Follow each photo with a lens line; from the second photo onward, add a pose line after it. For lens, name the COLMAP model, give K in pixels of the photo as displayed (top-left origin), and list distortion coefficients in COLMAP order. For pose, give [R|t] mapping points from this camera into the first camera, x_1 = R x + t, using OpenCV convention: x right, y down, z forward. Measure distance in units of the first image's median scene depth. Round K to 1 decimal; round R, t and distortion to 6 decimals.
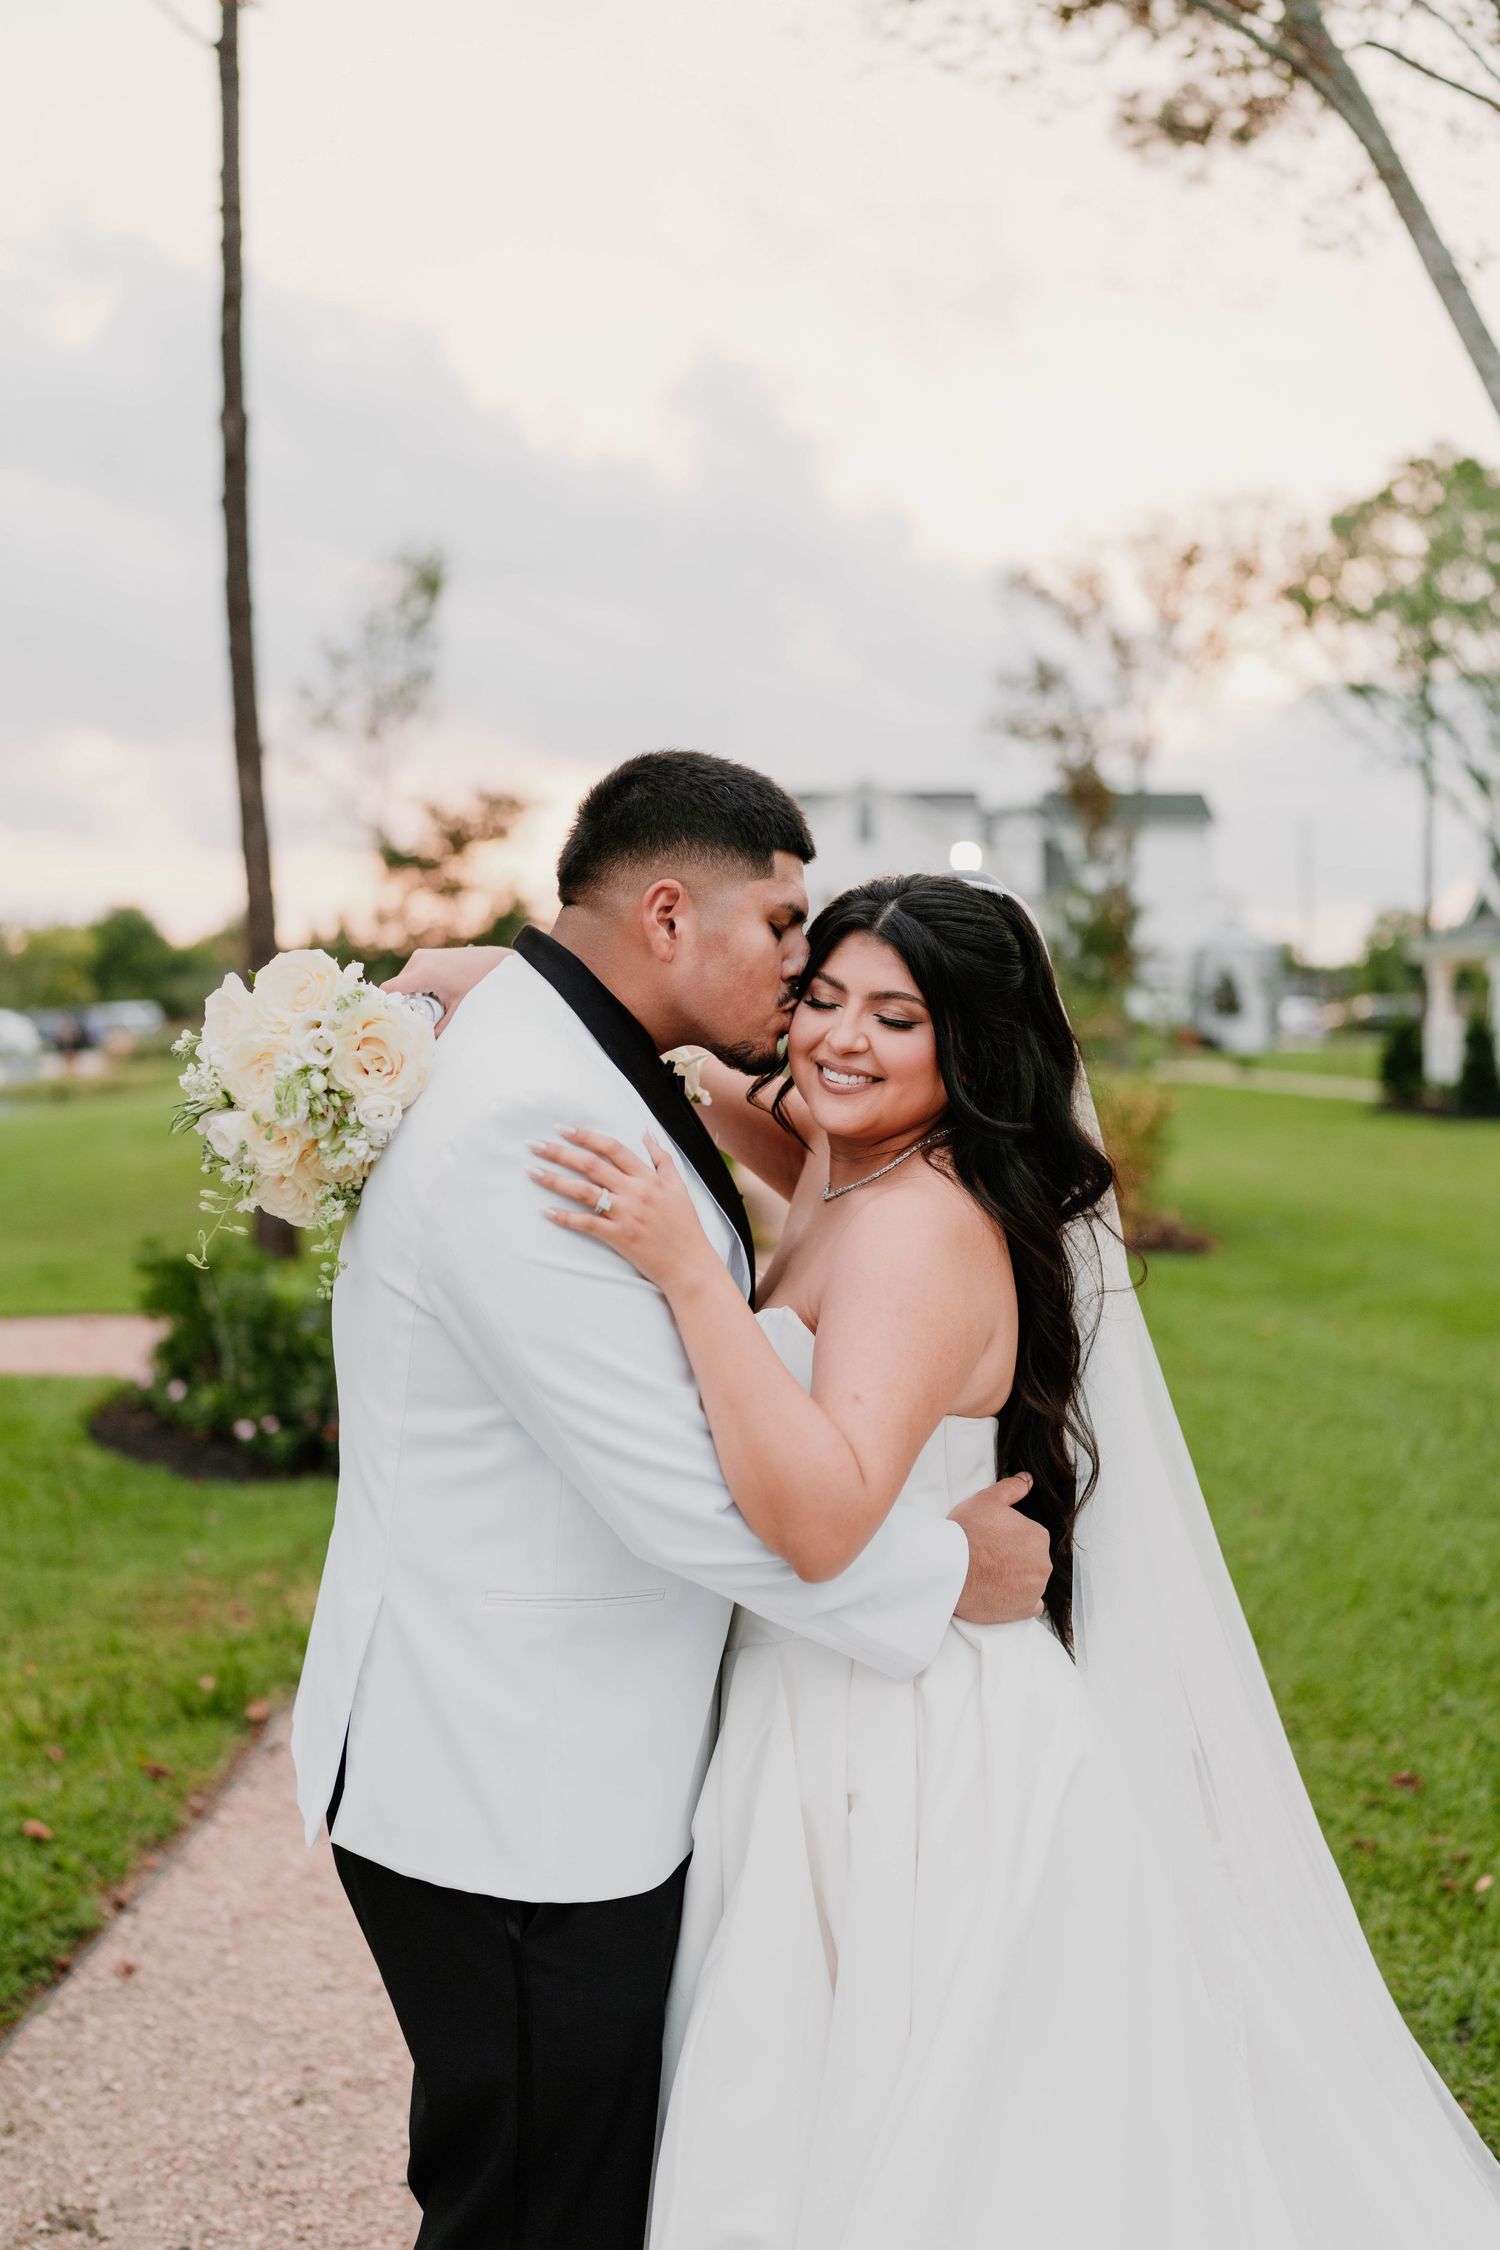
lens RADIAL K [[2452.8, 0, 781.9], [0, 2452.8, 1142.5], [0, 0, 1]] dist [0.008936, -0.019650]
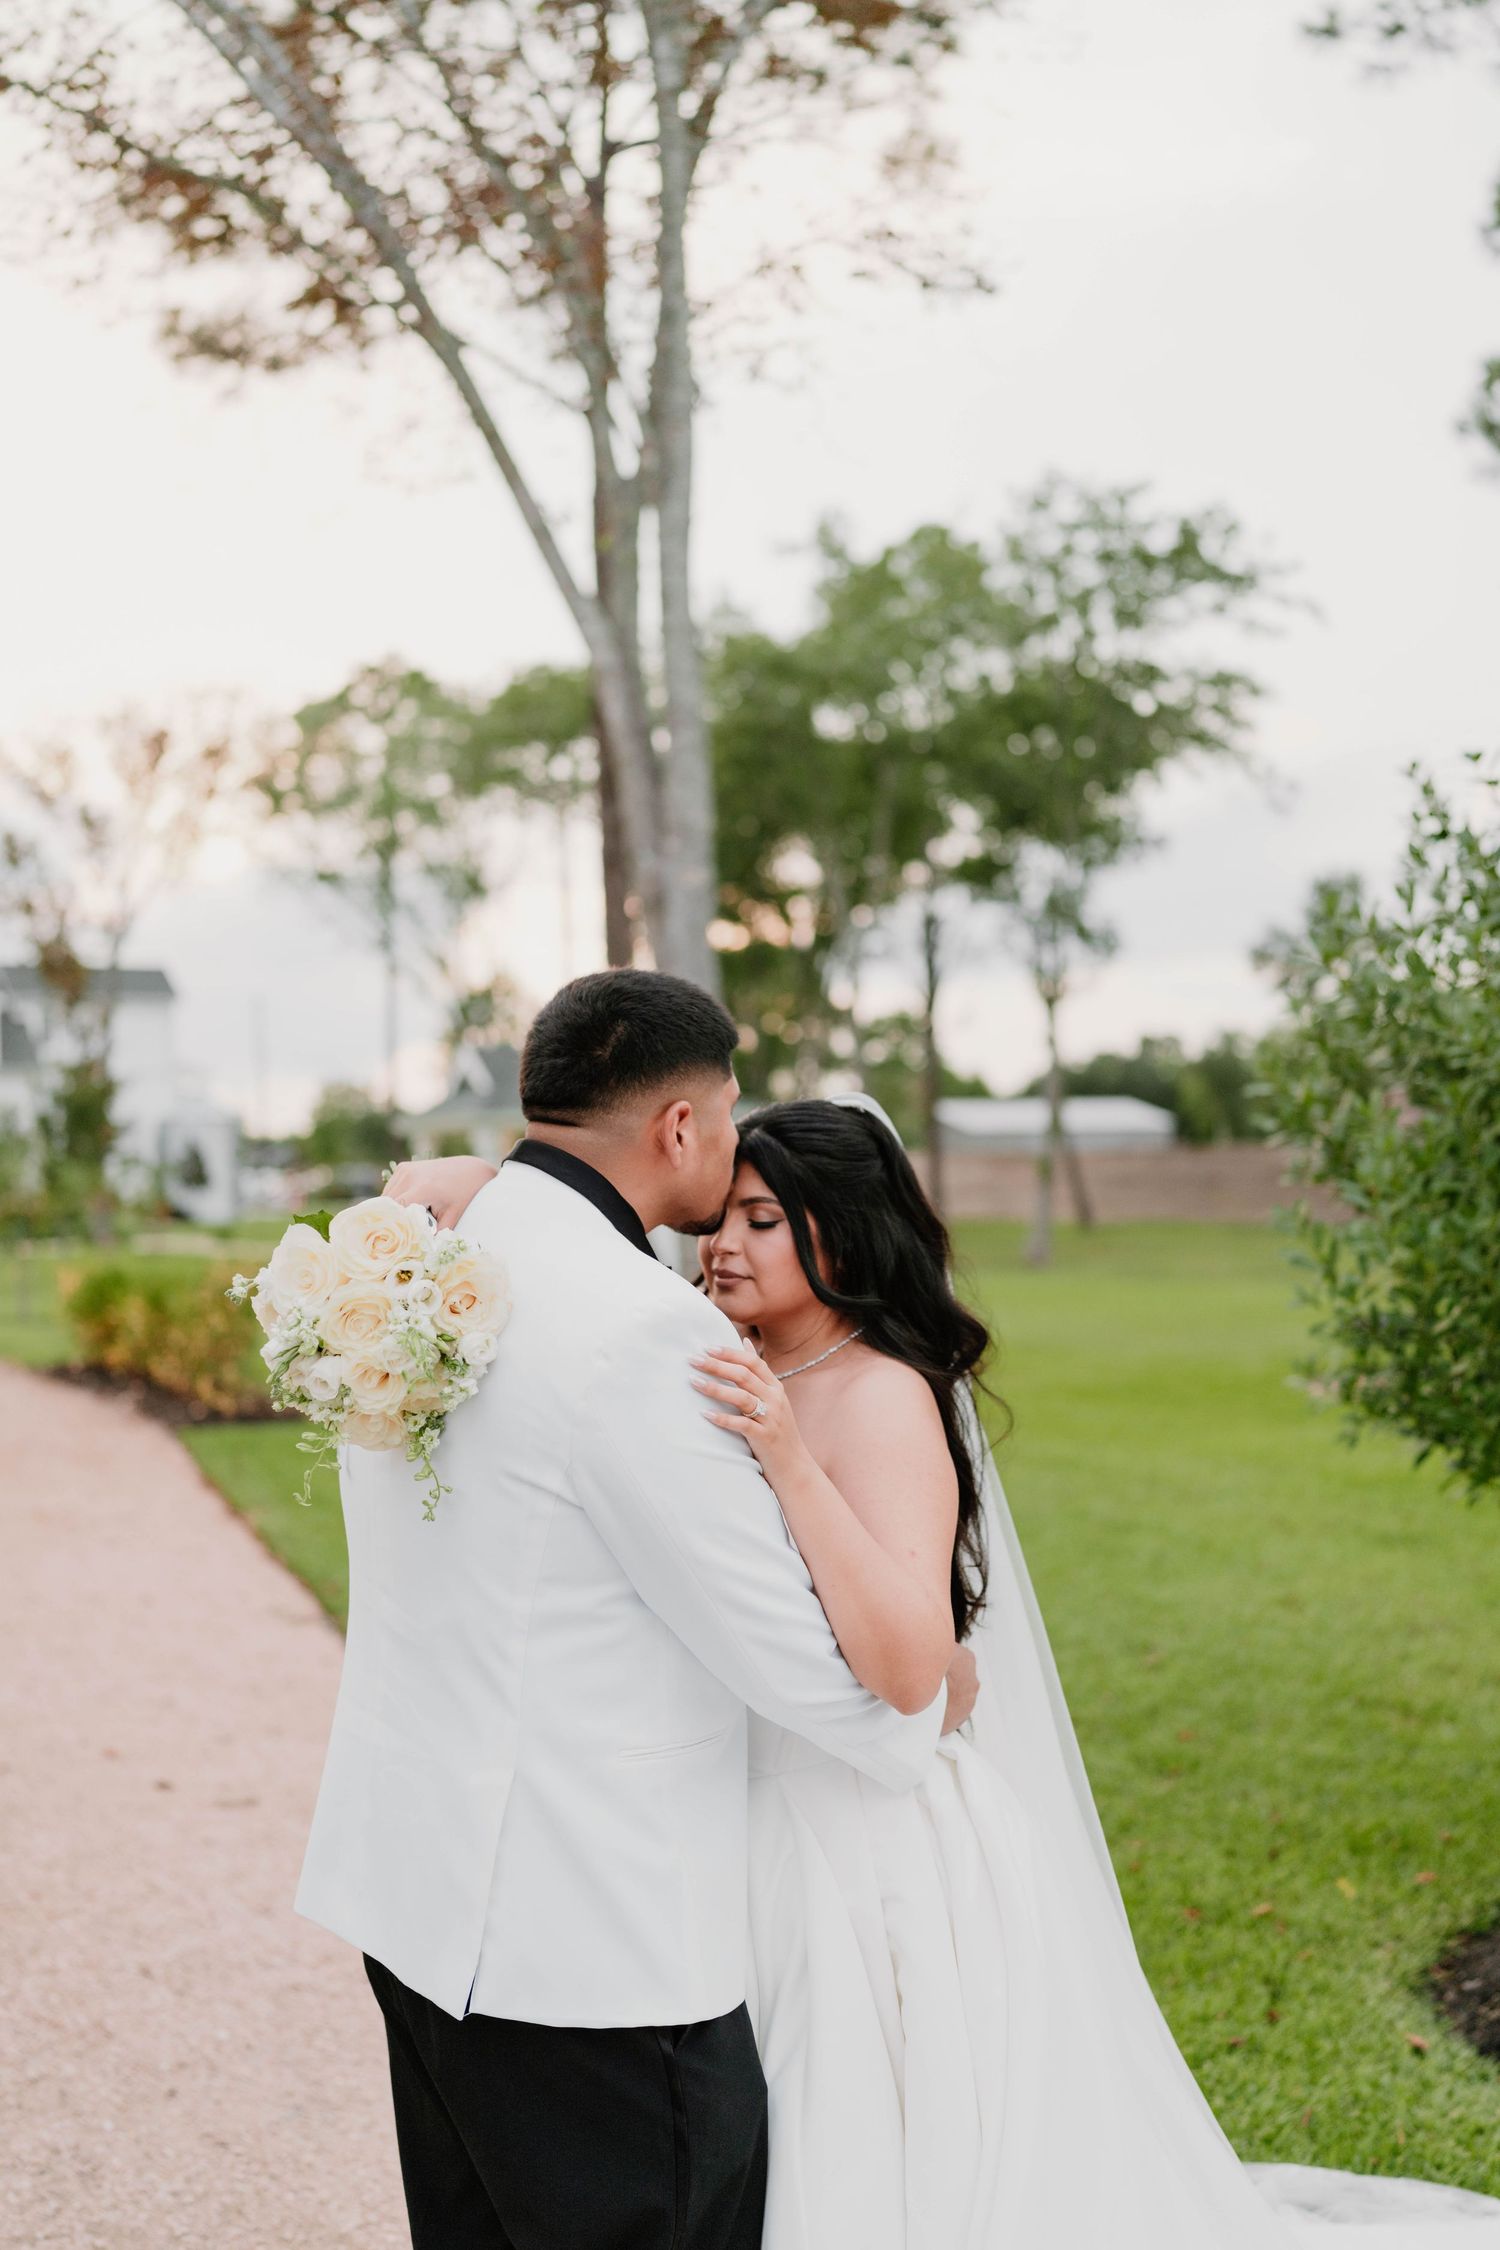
lens RADIAL K [[2452.8, 0, 781.9], [0, 2452.8, 1142.5], [0, 0, 1]] dist [0.008936, -0.019650]
pose [[0.873556, -0.011790, 0.486580, -0.107868], [0.043350, 0.997618, -0.053654, -0.005517], [-0.484789, 0.067963, 0.871987, -0.006714]]
